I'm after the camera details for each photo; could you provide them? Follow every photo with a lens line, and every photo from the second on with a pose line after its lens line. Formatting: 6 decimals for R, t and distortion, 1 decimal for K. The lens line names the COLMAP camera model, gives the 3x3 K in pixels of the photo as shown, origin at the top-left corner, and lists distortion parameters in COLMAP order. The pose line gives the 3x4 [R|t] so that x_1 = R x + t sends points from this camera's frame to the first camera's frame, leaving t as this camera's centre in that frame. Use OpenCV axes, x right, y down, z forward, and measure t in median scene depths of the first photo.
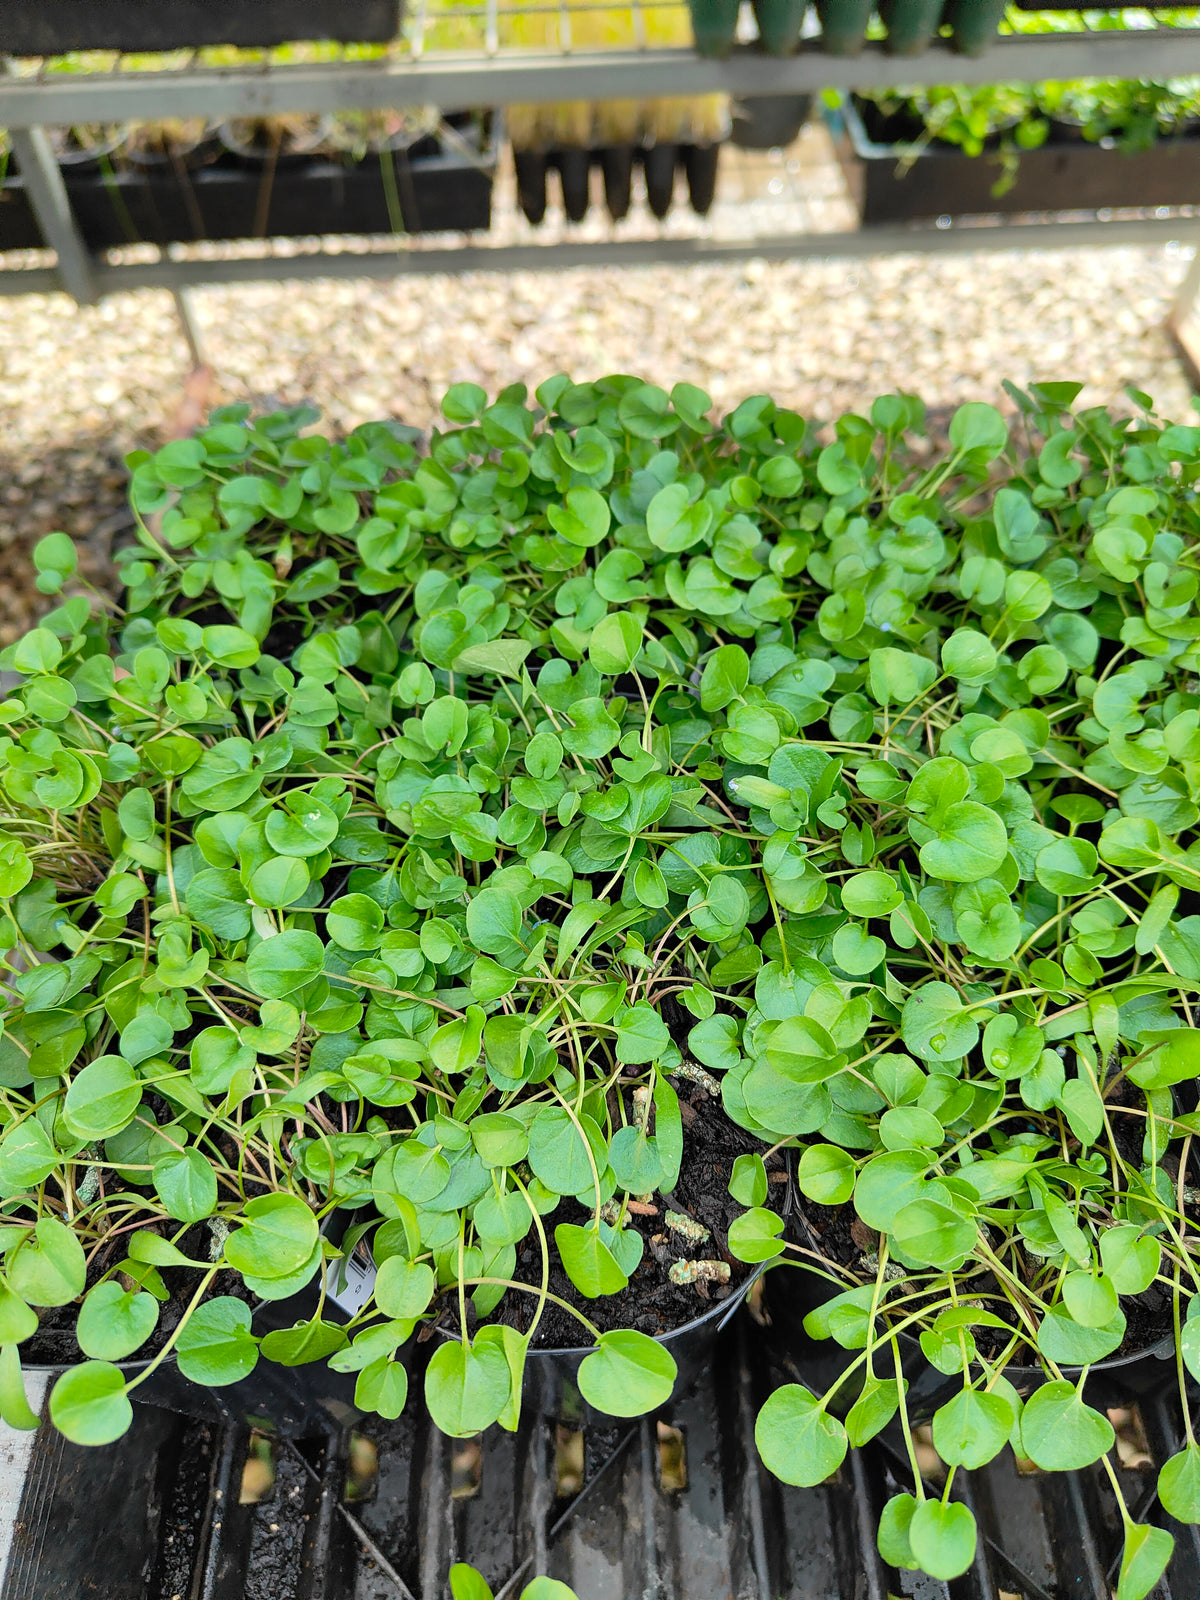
lens RADIAL K [[1209.4, 0, 600.0], [0, 1209.4, 800.0], [0, 0, 1]] dist [-0.011011, 0.002050]
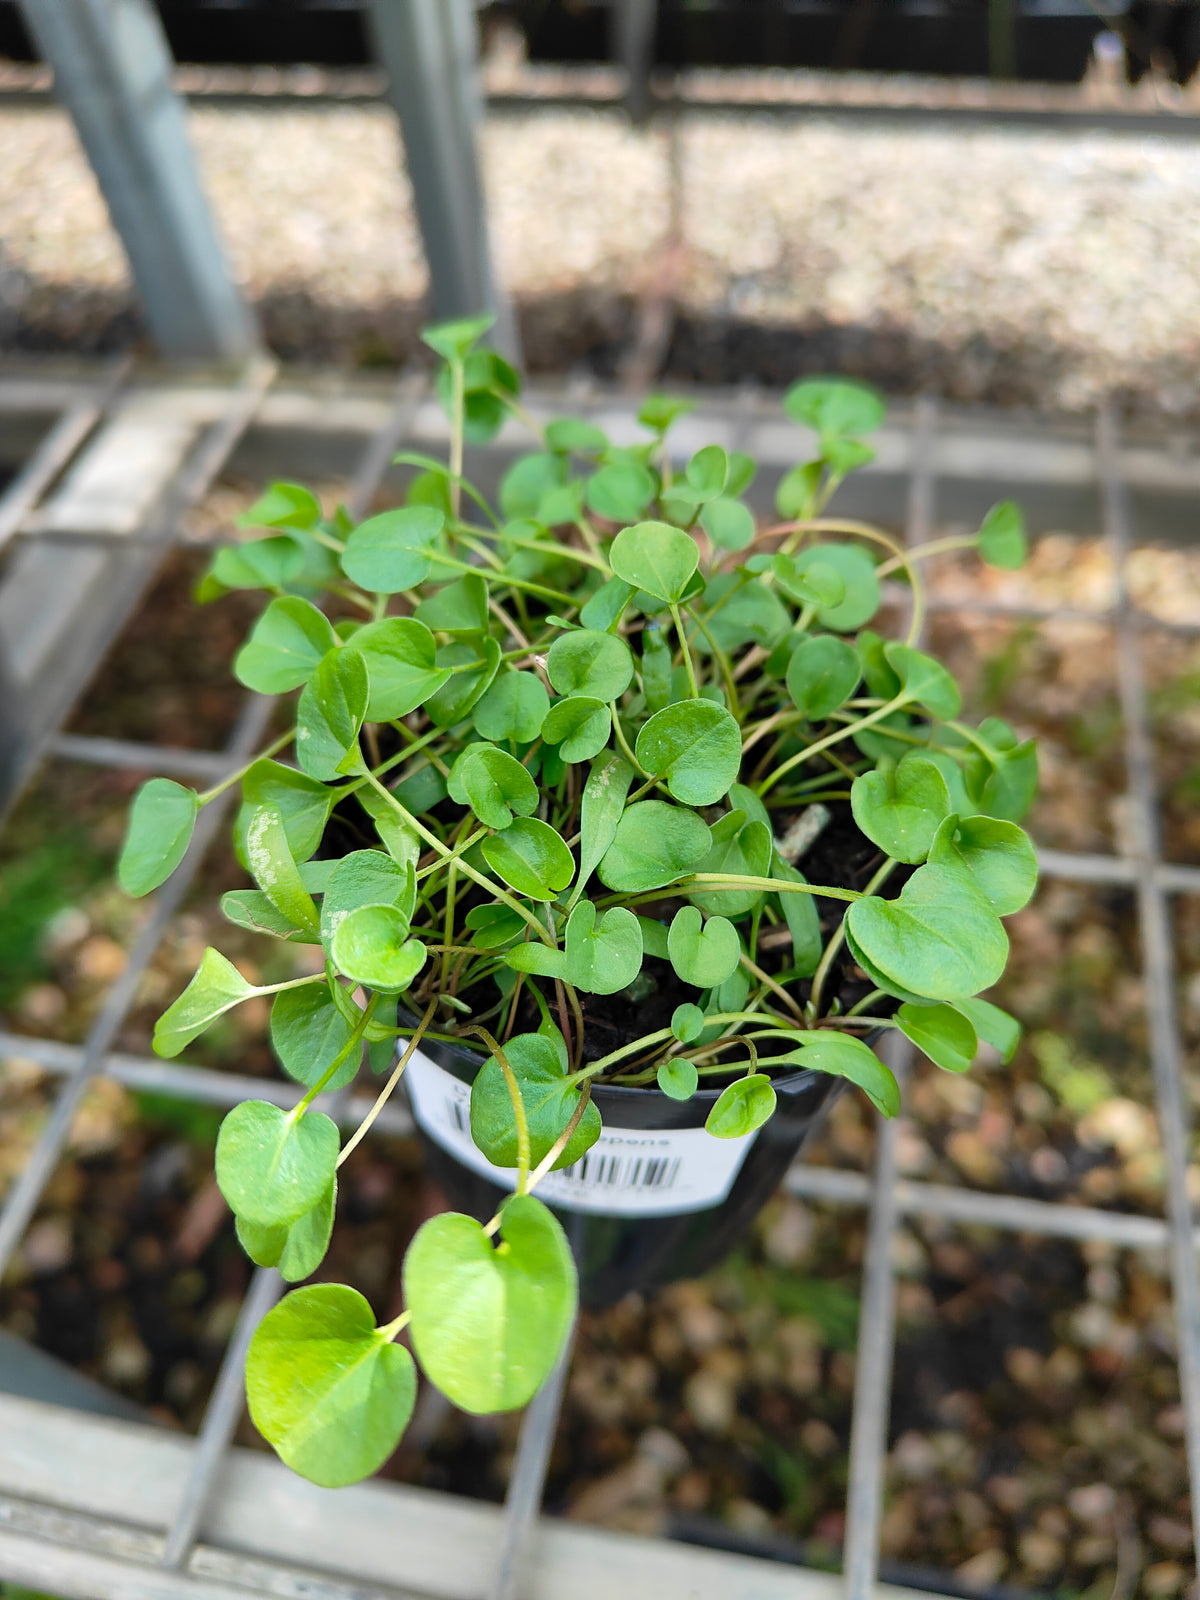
lens RADIAL K [[1234.5, 0, 604.8], [0, 1234.5, 792.7], [0, 0, 1]] dist [-0.033578, 0.002952]
pose [[0.973753, 0.160434, -0.161448, -0.173842], [-0.161639, 0.986833, 0.005733, 0.085888], [0.160242, 0.020514, 0.986865, 0.042344]]
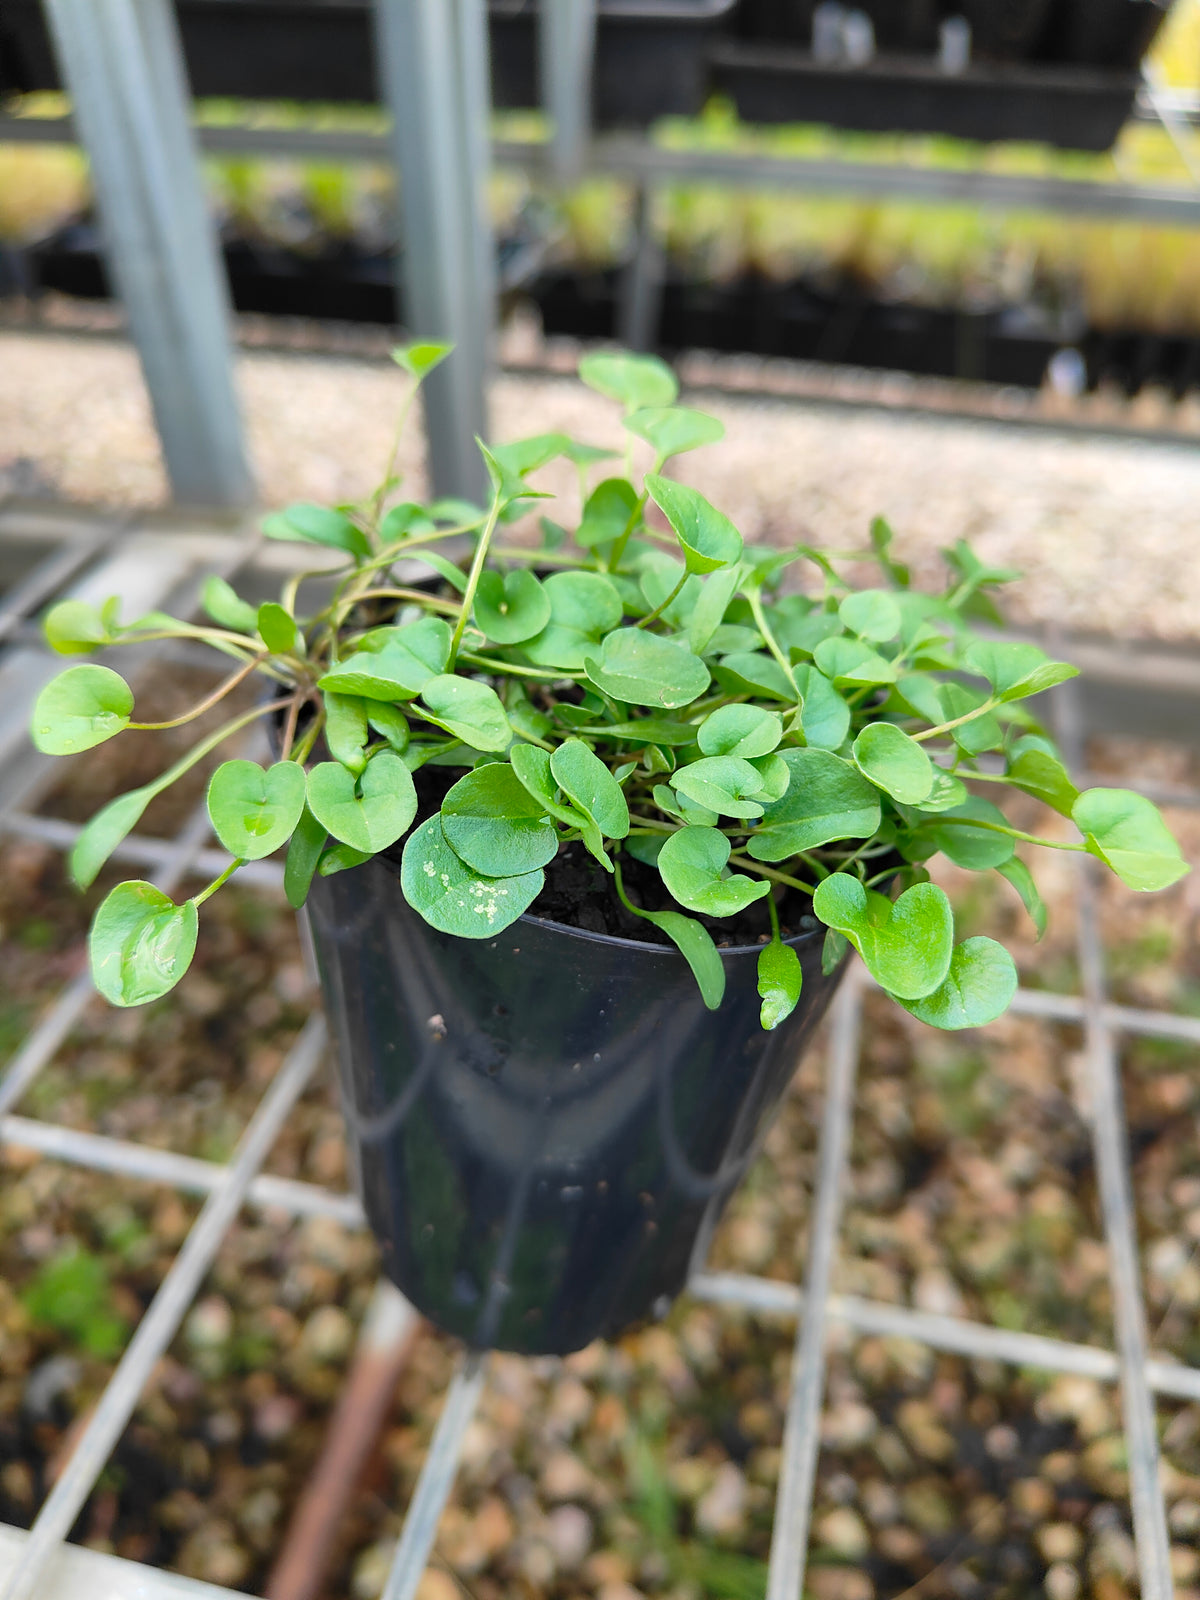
lens RADIAL K [[1234.5, 0, 604.8], [0, 1234.5, 792.7], [0, 0, 1]] dist [-0.033578, 0.002952]
pose [[0.964940, 0.196090, -0.174471, -0.165894], [-0.231123, 0.949826, -0.210743, 0.114491], [0.124393, 0.243679, 0.961846, 0.045803]]
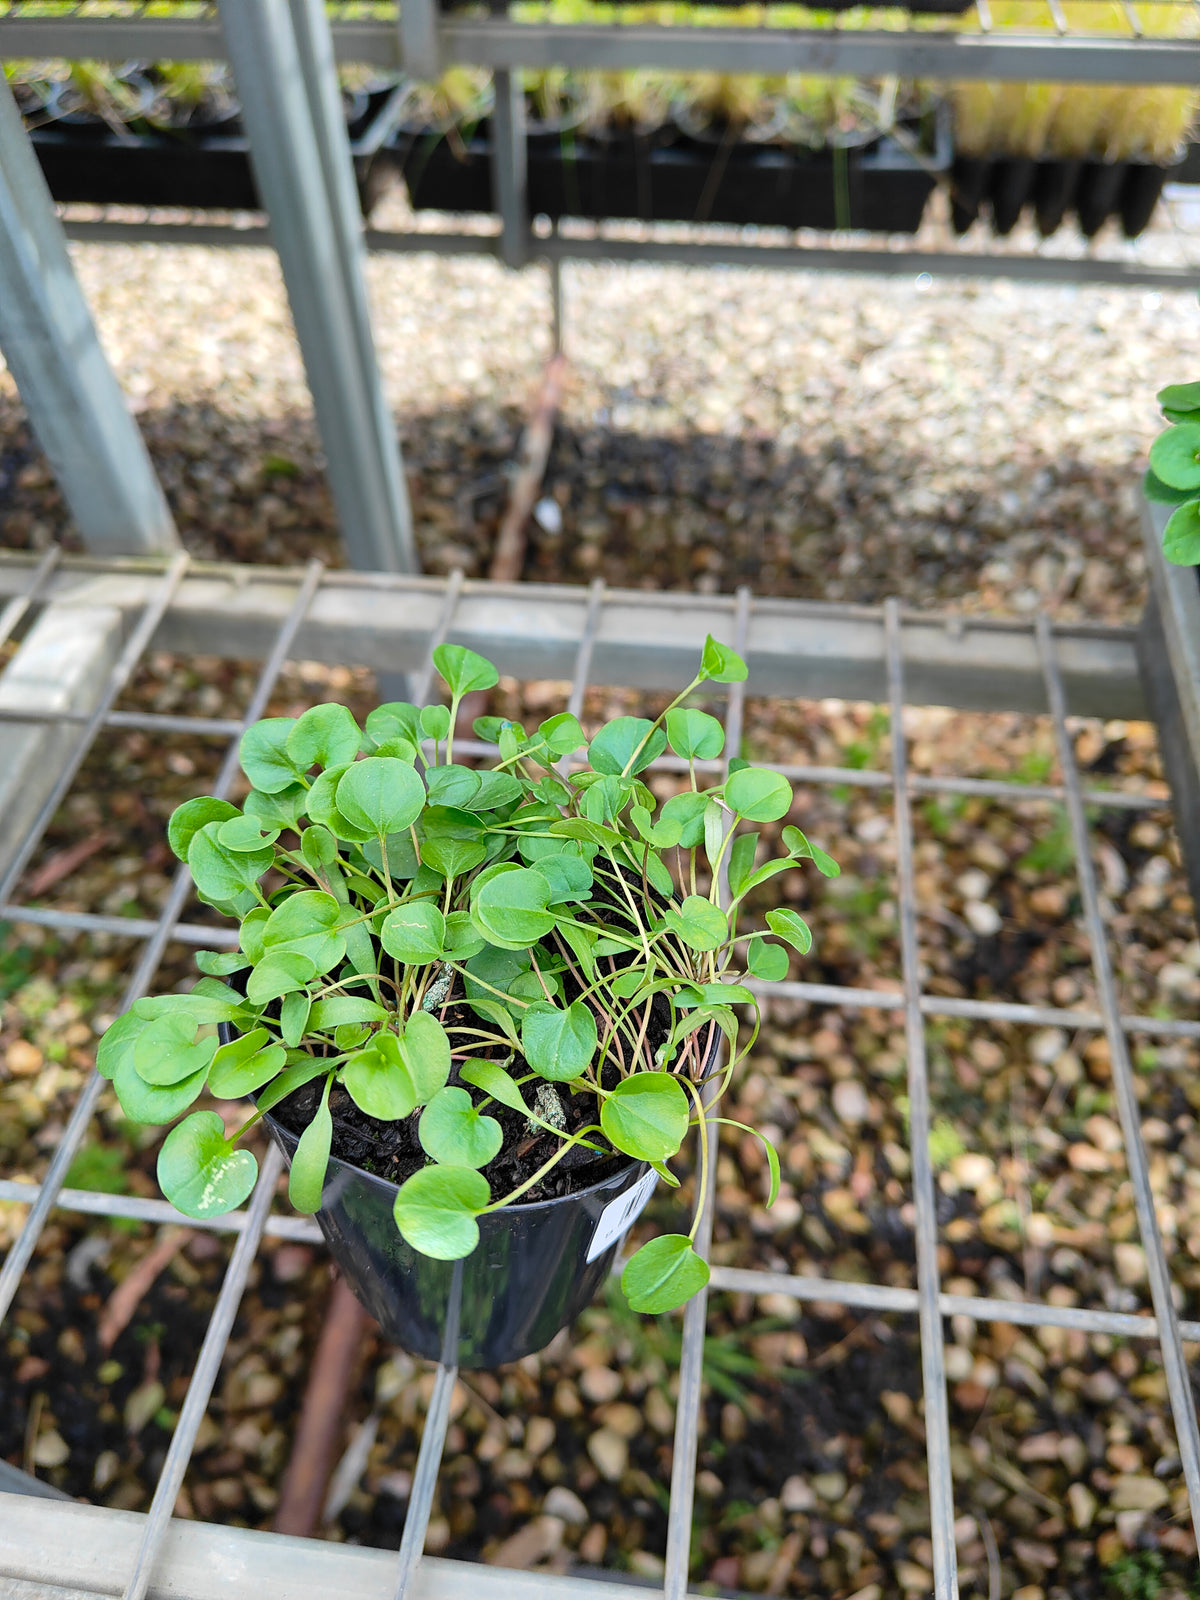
lens RADIAL K [[1209.4, 0, 600.0], [0, 1209.4, 800.0], [0, 0, 1]] dist [-0.011011, 0.002050]
pose [[0.986928, 0.129750, -0.095591, -0.161923], [-0.134540, 0.989865, -0.045467, 0.064567], [0.088723, 0.057733, 0.994382, -0.001301]]
